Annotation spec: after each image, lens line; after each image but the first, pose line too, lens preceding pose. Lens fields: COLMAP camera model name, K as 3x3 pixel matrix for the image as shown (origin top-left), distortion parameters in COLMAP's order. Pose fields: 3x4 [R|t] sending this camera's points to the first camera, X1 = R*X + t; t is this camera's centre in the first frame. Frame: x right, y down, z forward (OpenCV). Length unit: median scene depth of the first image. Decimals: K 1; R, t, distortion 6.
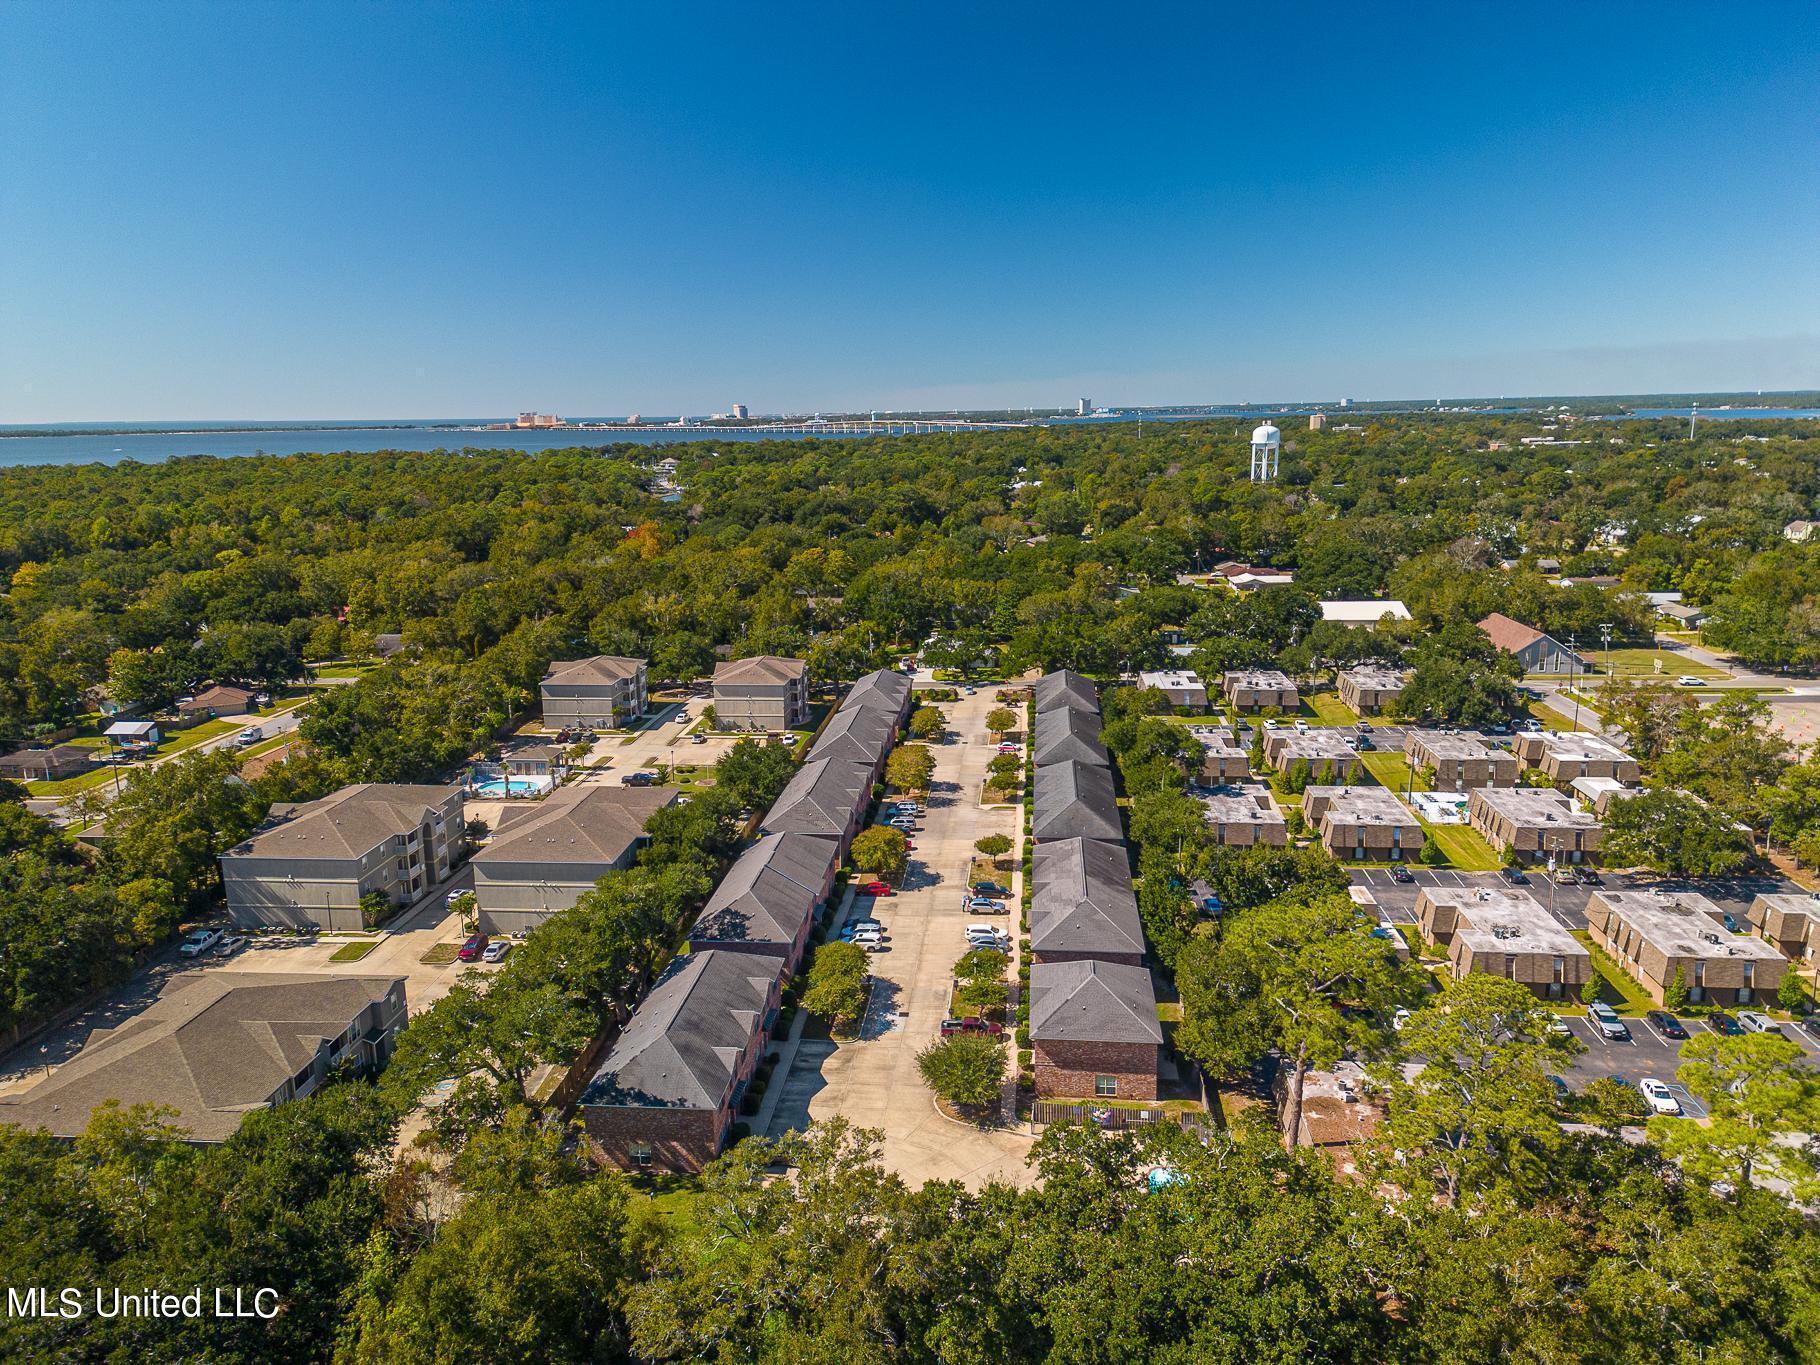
lens RADIAL K [[1273.6, 0, 903.4], [0, 1273.6, 682.4], [0, 0, 1]] dist [0.073079, -0.069937]
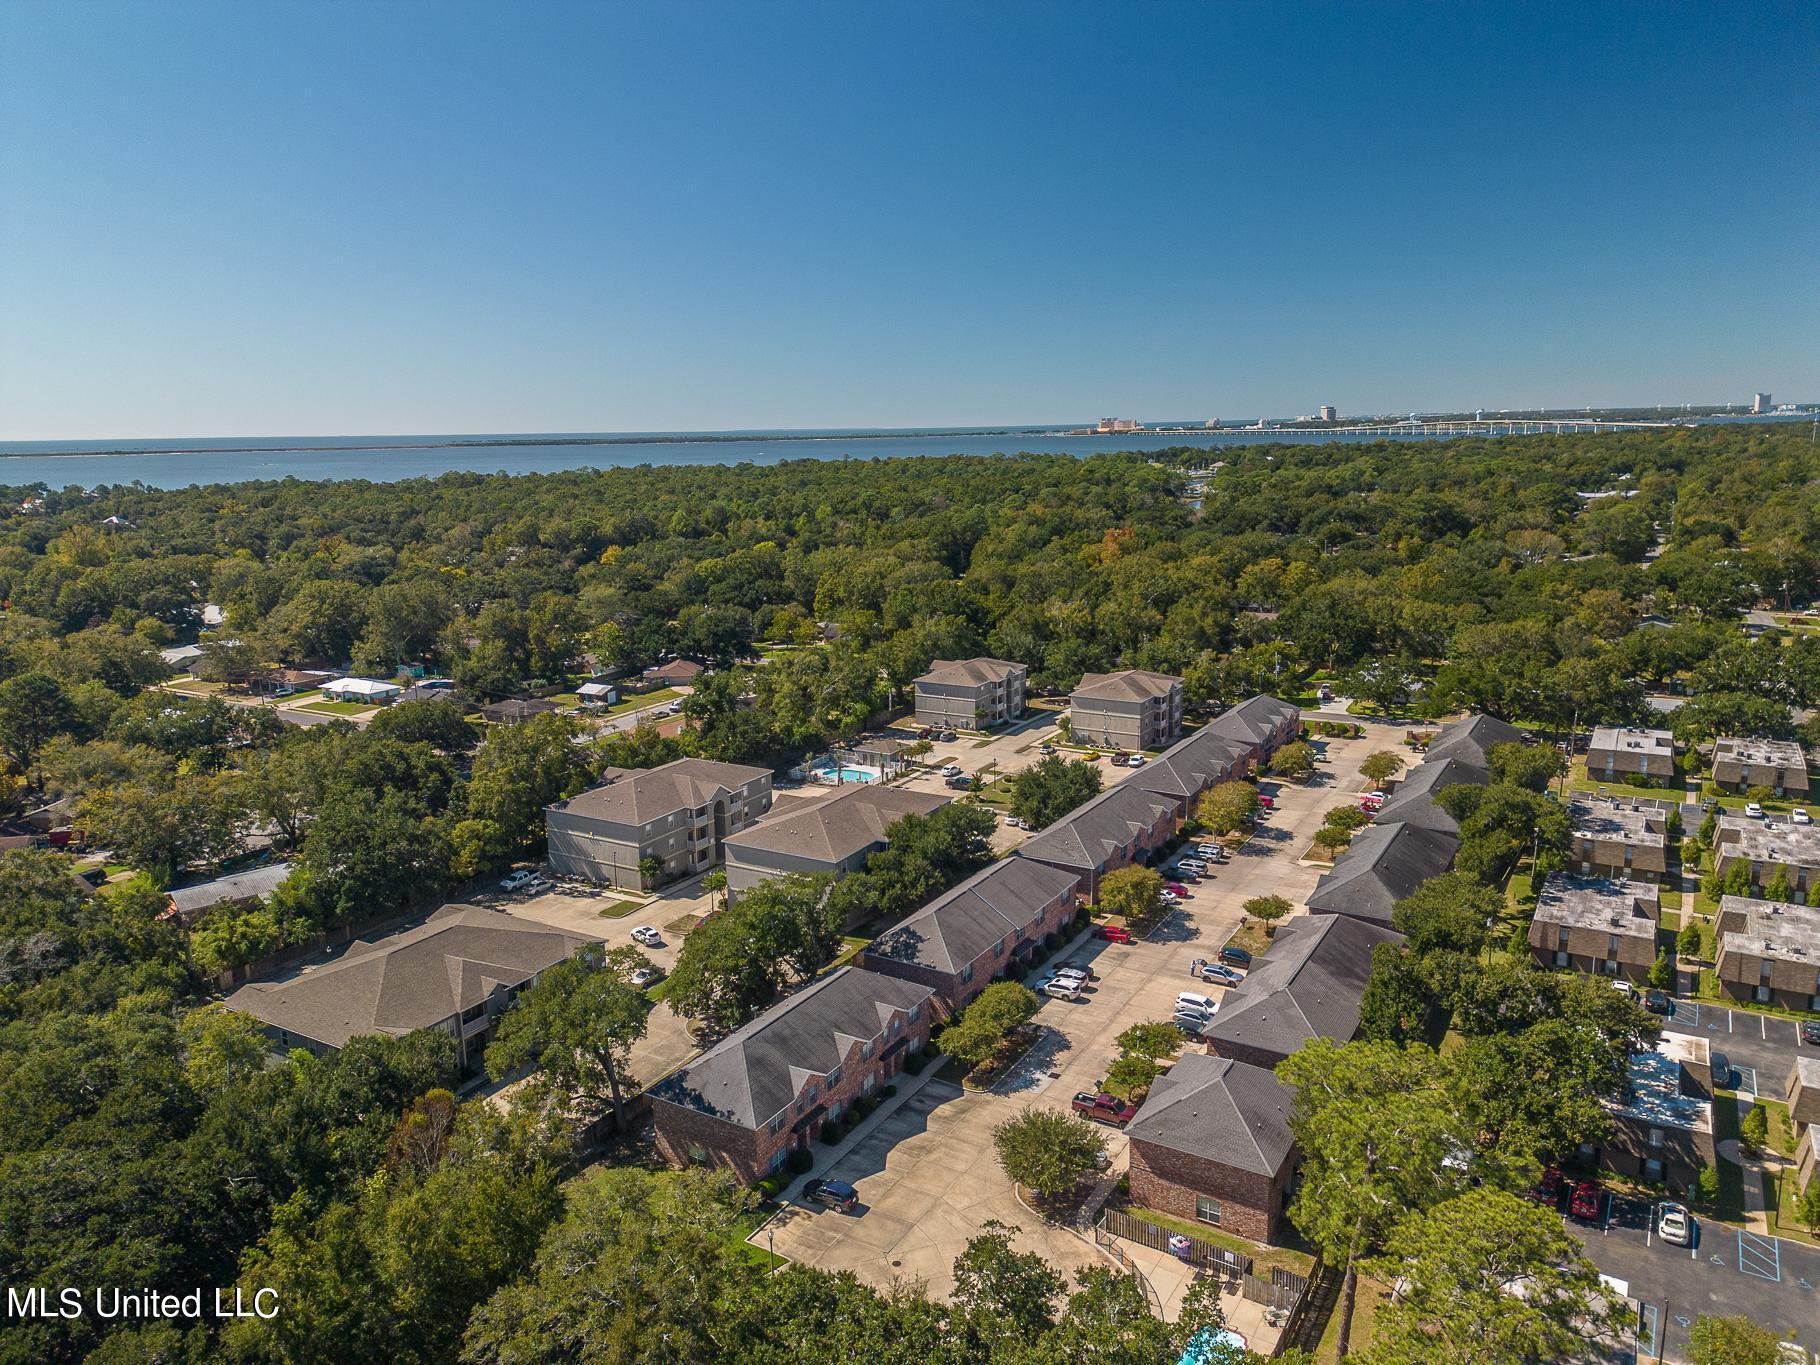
lens RADIAL K [[1273.6, 0, 903.1], [0, 1273.6, 667.3], [0, 0, 1]] dist [0.073079, -0.069937]
pose [[0.901972, 0.077906, -0.424708, 0.150692], [-0.083890, 0.996464, 0.004624, -0.013969], [0.423566, 0.031458, 0.905319, 0.067330]]
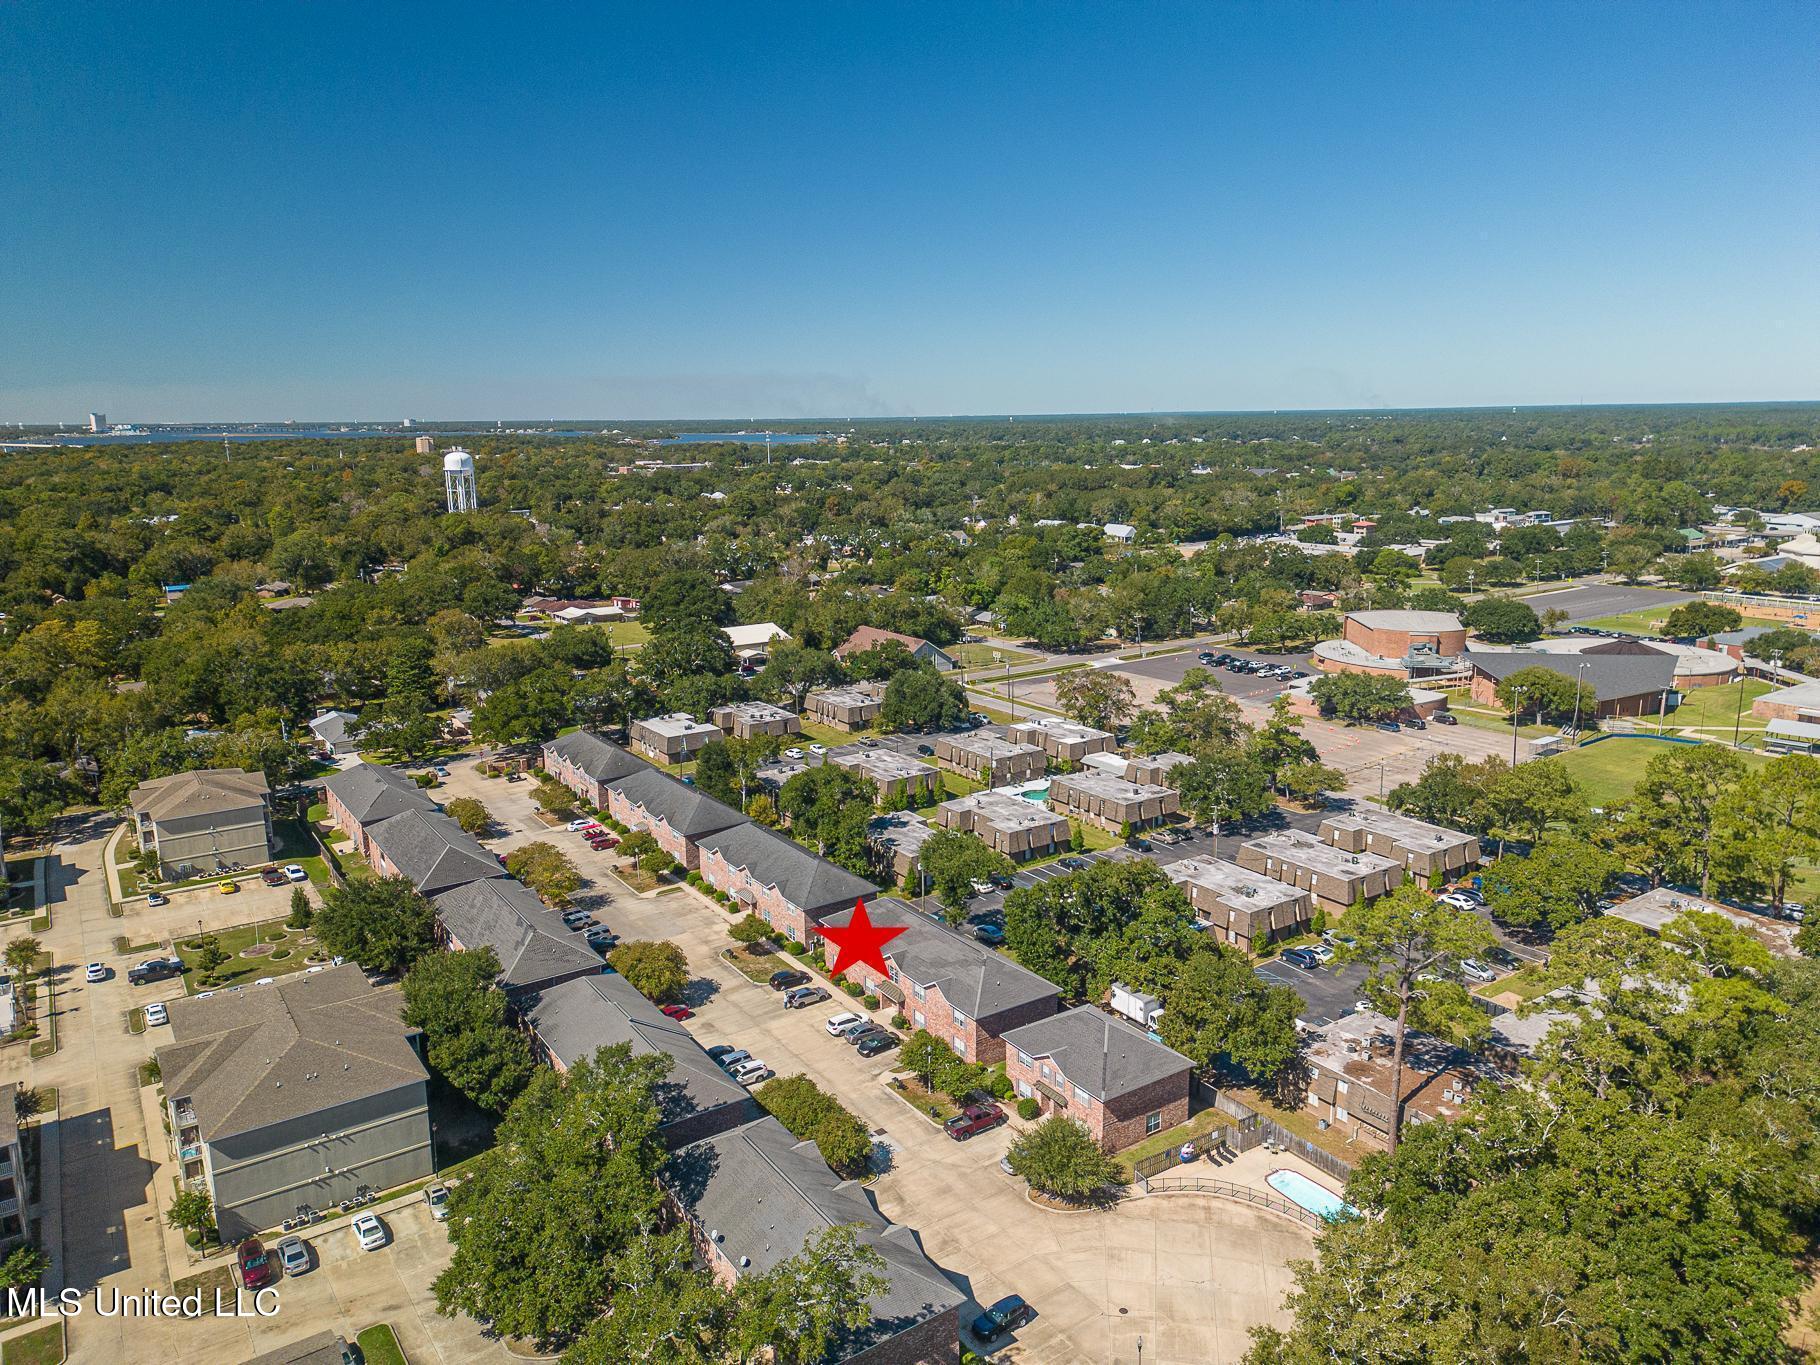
lens RADIAL K [[1273.6, 0, 907.0], [0, 1273.6, 680.7], [0, 0, 1]] dist [0.073079, -0.069937]
pose [[0.761530, -0.122279, 0.636491, -0.295484], [0.132276, 0.990694, 0.032066, -0.047251], [-0.634489, 0.059773, 0.770618, 0.150067]]
